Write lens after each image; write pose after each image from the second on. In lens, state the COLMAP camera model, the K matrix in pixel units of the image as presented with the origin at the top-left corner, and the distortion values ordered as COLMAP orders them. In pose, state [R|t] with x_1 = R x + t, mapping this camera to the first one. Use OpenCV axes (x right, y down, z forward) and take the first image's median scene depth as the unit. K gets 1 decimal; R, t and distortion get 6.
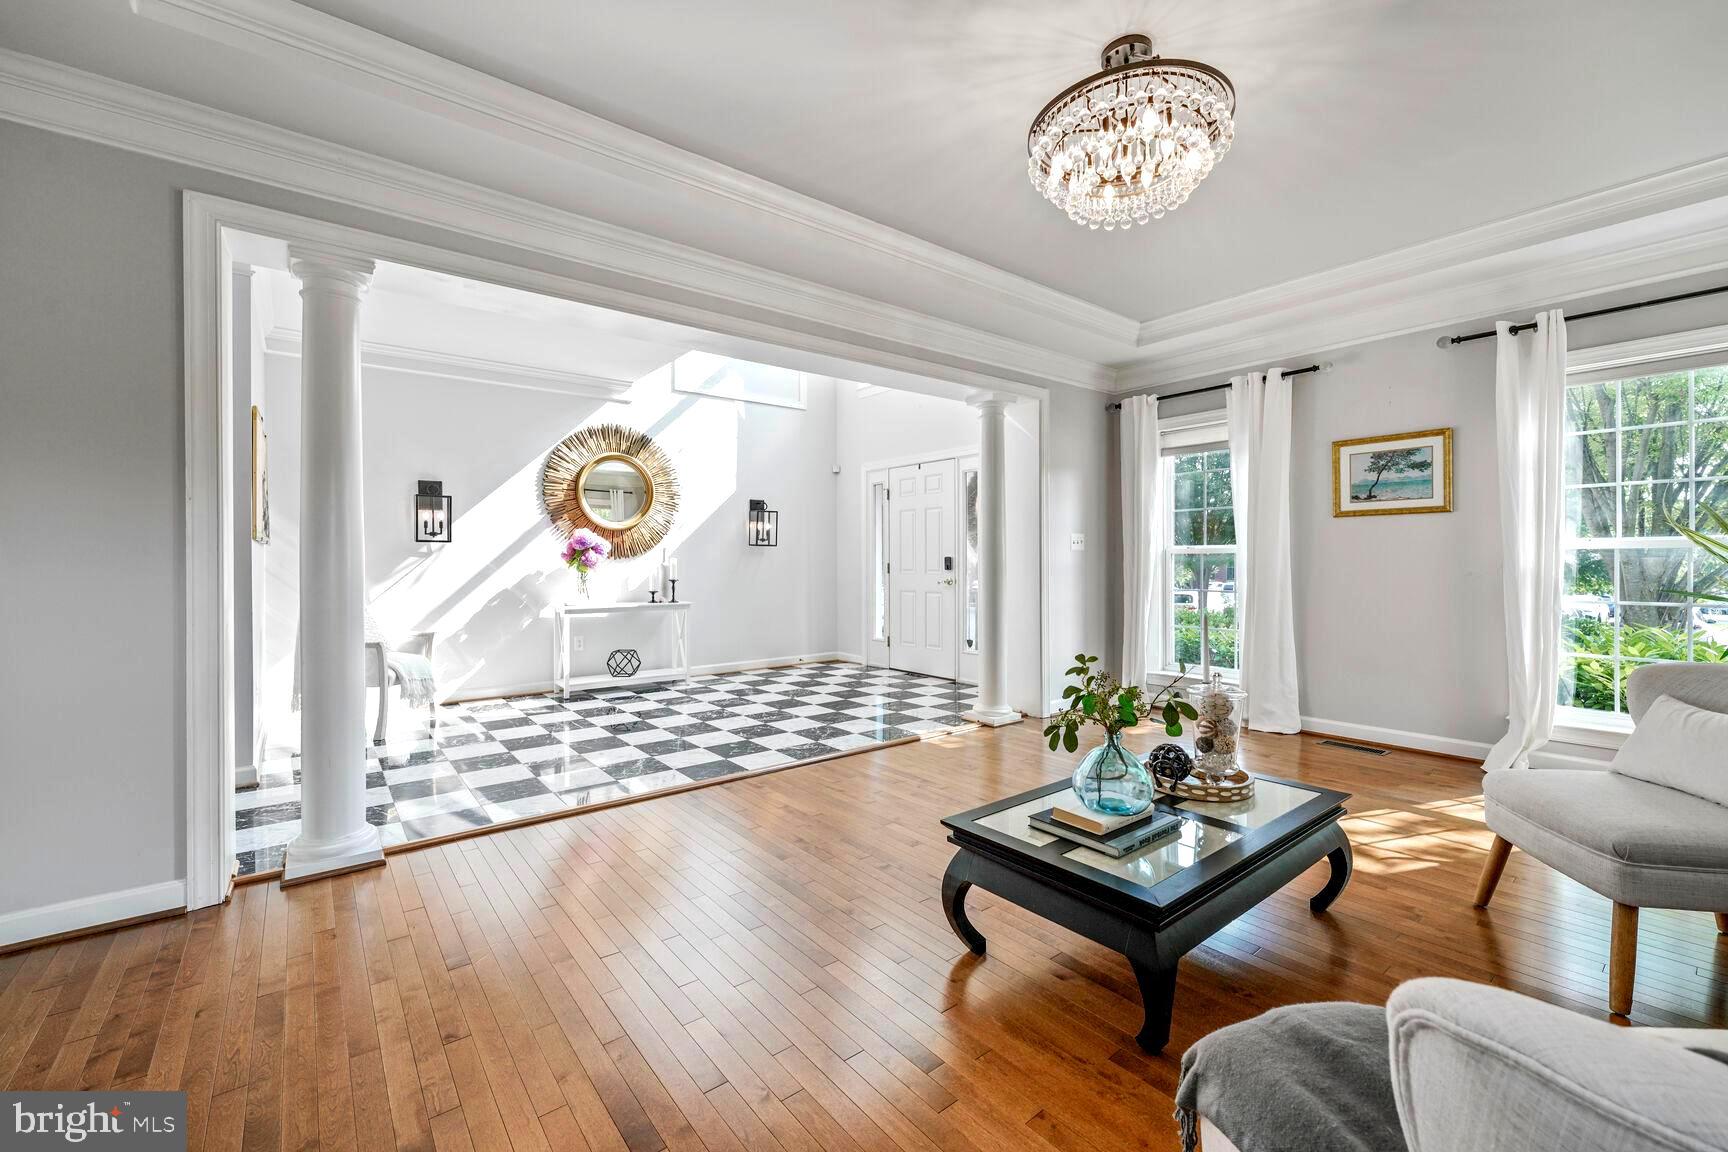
lens RADIAL K [[711.2, 0, 864.2], [0, 711.2, 564.5], [0, 0, 1]] dist [-0.001793, 0.000736]
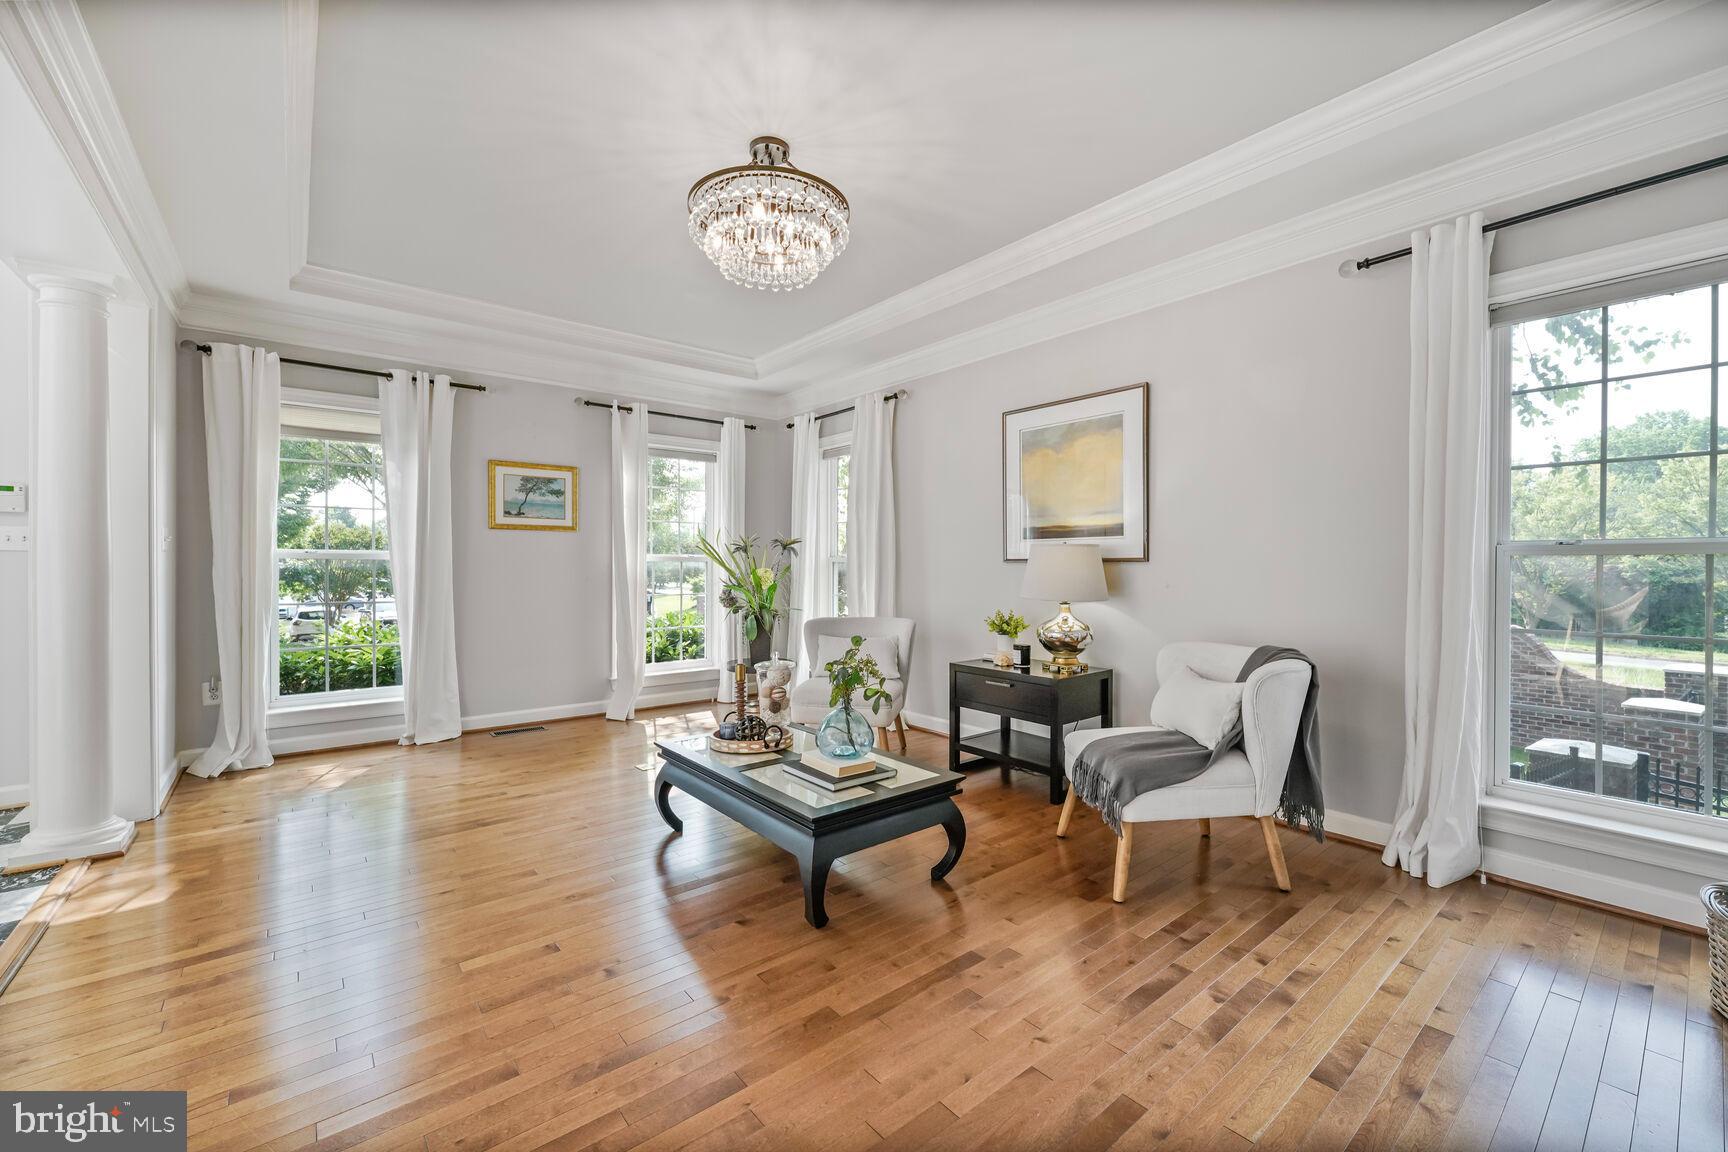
lens RADIAL K [[711.2, 0, 869.2], [0, 711.2, 572.3], [0, 0, 1]] dist [-0.001793, 0.000736]
pose [[-0.021633, -0.007169, 0.999740, -0.455972], [0.000519, 0.999974, 0.007181, -0.007060], [-0.999766, 0.000674, -0.021628, 0.448537]]
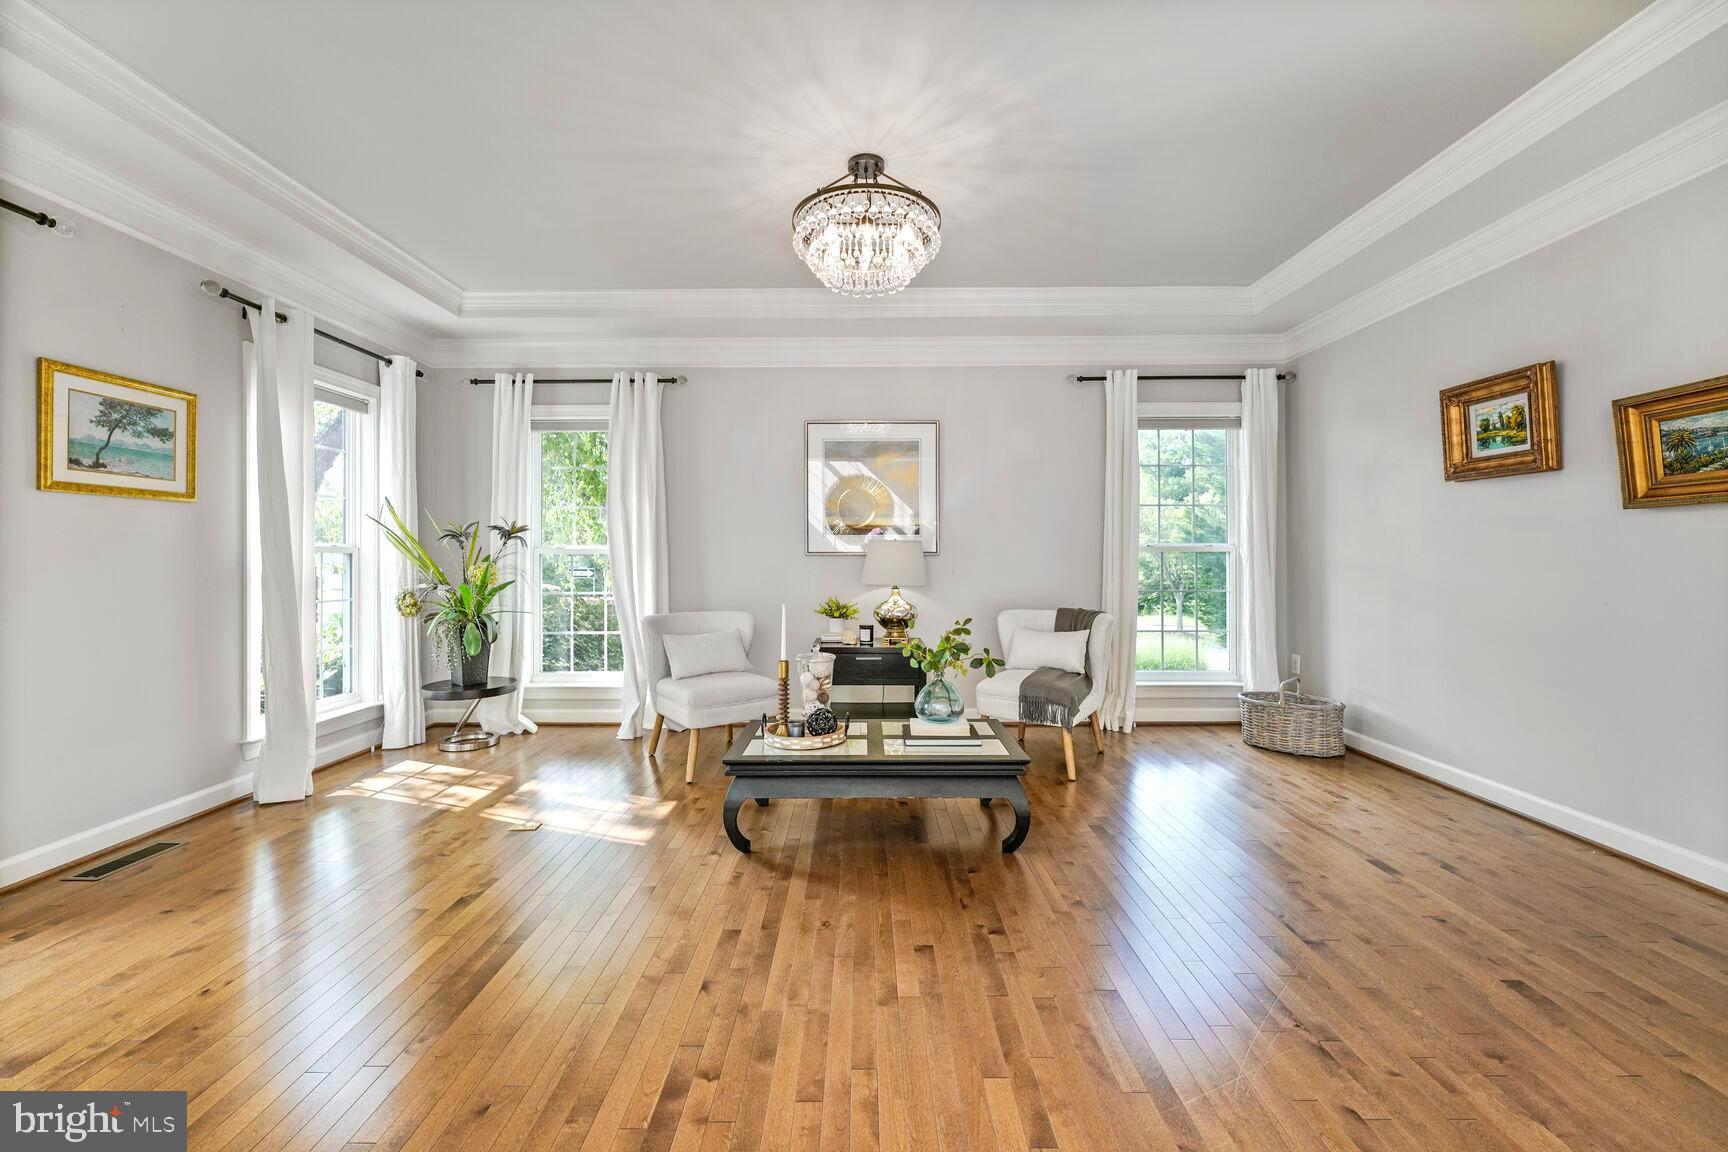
lens RADIAL K [[711.2, 0, 878.6], [0, 711.2, 561.6], [0, 0, 1]] dist [-0.001793, 0.000736]
pose [[-0.793912, 0.000560, 0.608032, -0.225630], [0.004812, 0.999974, 0.005363, -0.008472], [-0.608013, 0.007184, -0.793894, 1.066273]]
